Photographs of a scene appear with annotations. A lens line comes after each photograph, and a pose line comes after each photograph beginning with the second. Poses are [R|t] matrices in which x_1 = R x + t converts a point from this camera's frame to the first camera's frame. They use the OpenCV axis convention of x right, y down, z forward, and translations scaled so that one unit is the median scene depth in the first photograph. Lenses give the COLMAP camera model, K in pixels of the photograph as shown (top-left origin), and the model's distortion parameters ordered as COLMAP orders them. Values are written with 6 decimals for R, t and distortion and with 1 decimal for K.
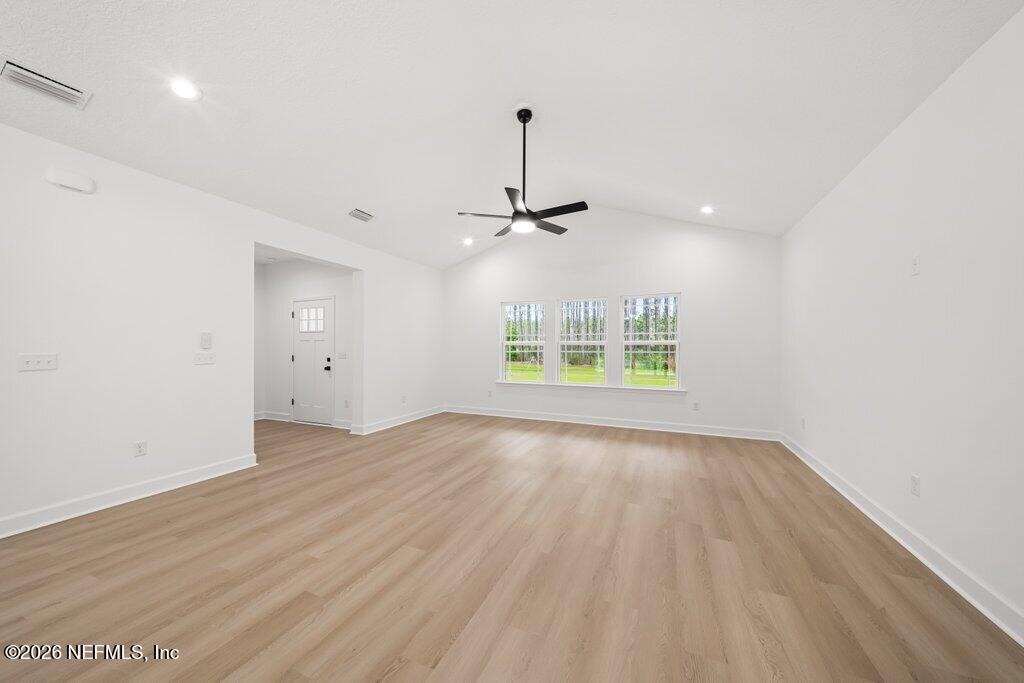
lens RADIAL K [[352.9, 0, 510.8], [0, 352.9, 346.8], [0, 0, 1]] dist [0.001172, 0.000231]
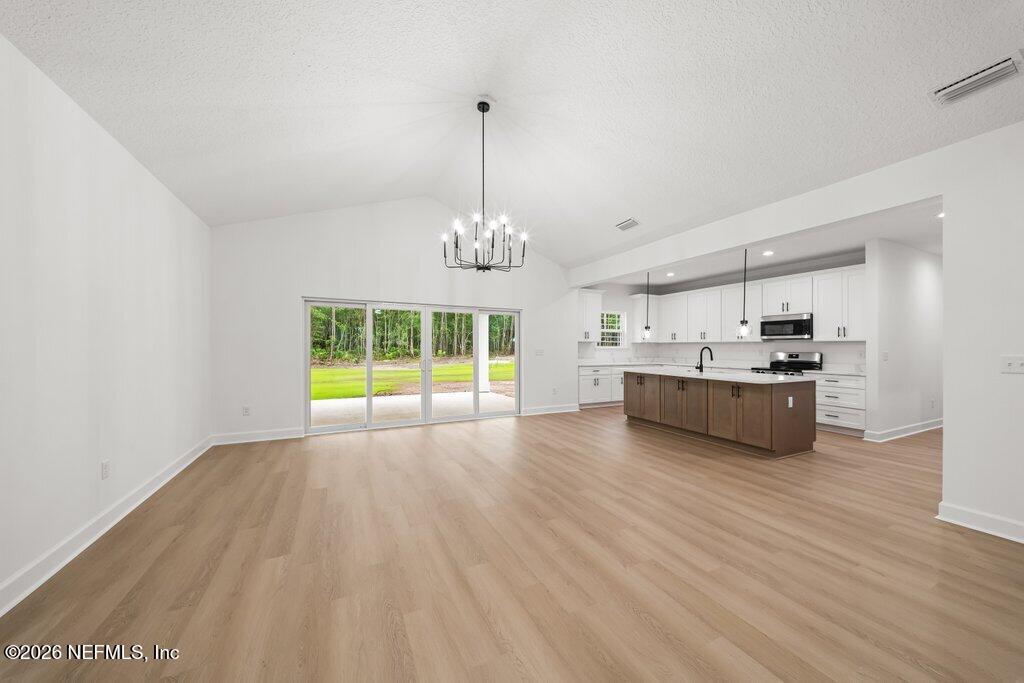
lens RADIAL K [[359.2, 0, 512.0], [0, 359.2, 341.5], [0, 0, 1]] dist [0.013719, -0.000083]
pose [[-0.646405, -0.016084, -0.762825, 0.185897], [-0.005185, 0.999847, -0.016688, 0.004531], [0.762977, -0.006832, -0.646389, 0.433838]]
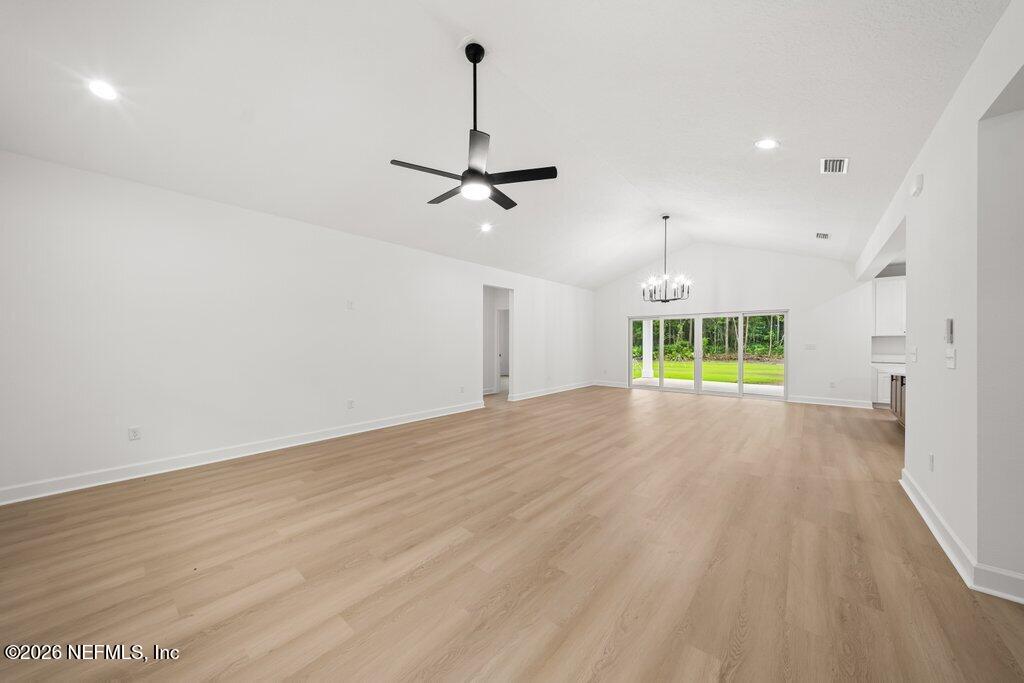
lens RADIAL K [[355.6, 0, 513.1], [0, 355.6, 341.9], [0, 0, 1]] dist [-0.000397, -0.000268]
pose [[-0.961093, -0.002660, 0.276213, -0.282148], [-0.002589, 0.999996, 0.000623, 0.001663], [-0.276213, -0.000116, -0.961096, 1.806238]]
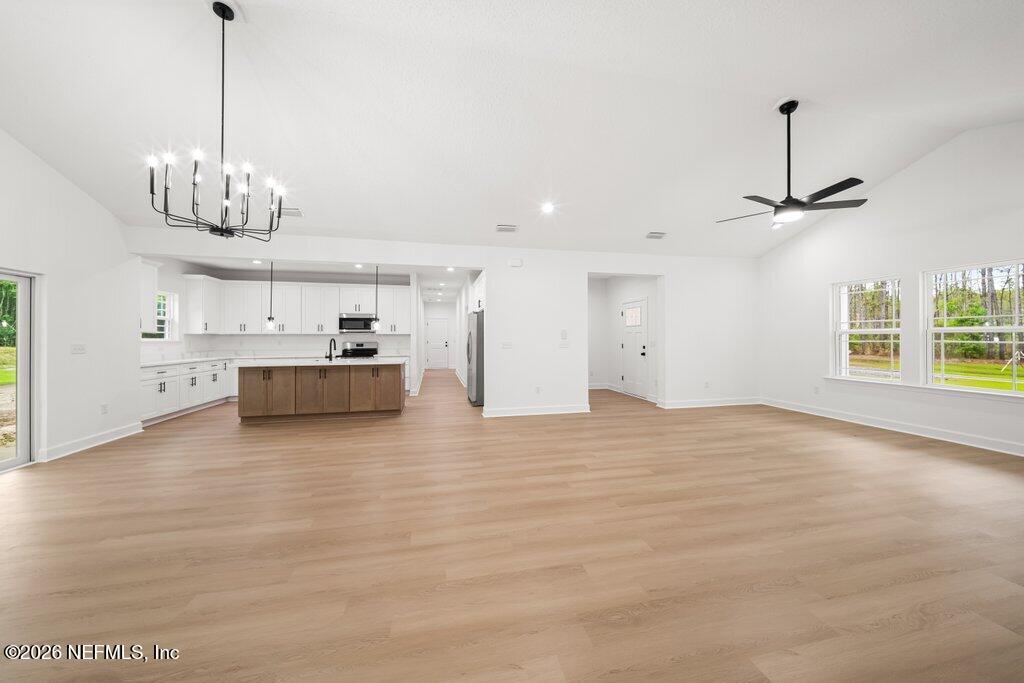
lens RADIAL K [[355.6, 0, 513.1], [0, 355.6, 341.9], [0, 0, 1]] dist [-0.000397, -0.000268]
pose [[0.589131, 0.004616, -0.808024, 0.393387], [0.005803, 0.999934, 0.009943, 0.001612], [0.808017, -0.010546, 0.589065, -0.232519]]
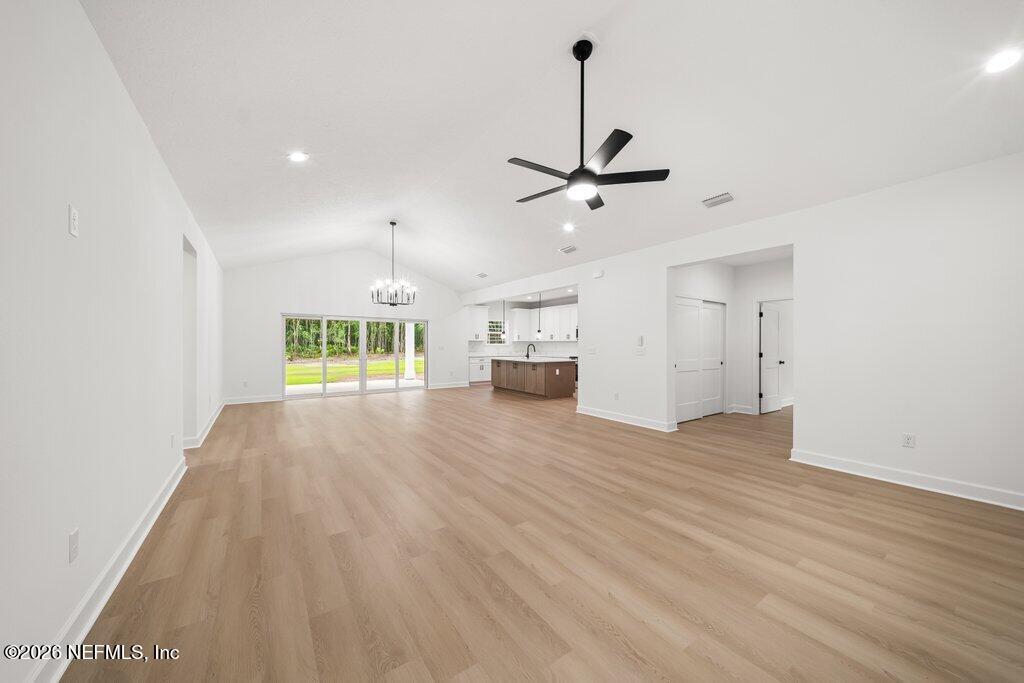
lens RADIAL K [[355.6, 0, 513.1], [0, 355.6, 341.9], [0, 0, 1]] dist [-0.000397, -0.000268]
pose [[-0.514980, -0.009082, -0.857154, 0.821745], [-0.003040, 0.999957, -0.008769, 0.004491], [0.857197, -0.001910, -0.514985, 1.315206]]
